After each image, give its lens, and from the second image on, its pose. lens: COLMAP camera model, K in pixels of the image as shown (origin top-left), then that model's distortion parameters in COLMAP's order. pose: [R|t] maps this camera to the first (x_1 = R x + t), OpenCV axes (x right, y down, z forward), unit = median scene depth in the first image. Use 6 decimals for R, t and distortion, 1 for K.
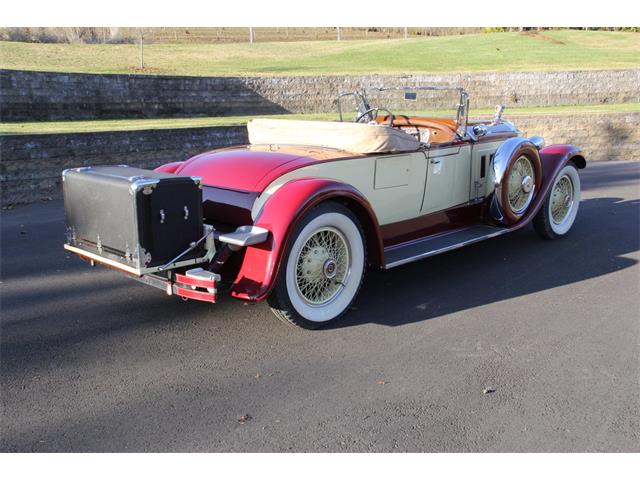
lens RADIAL K [[702.2, 0, 320.0], [0, 702.2, 240.0], [0, 0, 1]] dist [-0.027902, 0.200034]
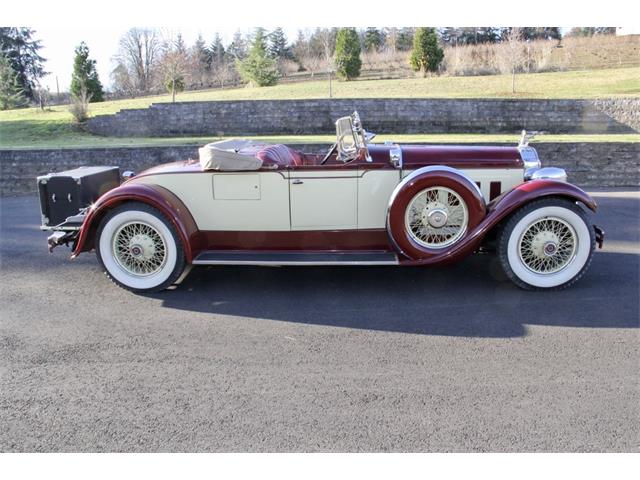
lens RADIAL K [[543.8, 0, 320.0], [0, 543.8, 240.0], [0, 0, 1]] dist [-0.122646, 0.083527]
pose [[0.614571, 0.172817, -0.769699, 0.330724], [-0.147232, 0.983692, 0.103306, -0.045296], [0.775000, 0.049835, 0.629993, 0.197617]]
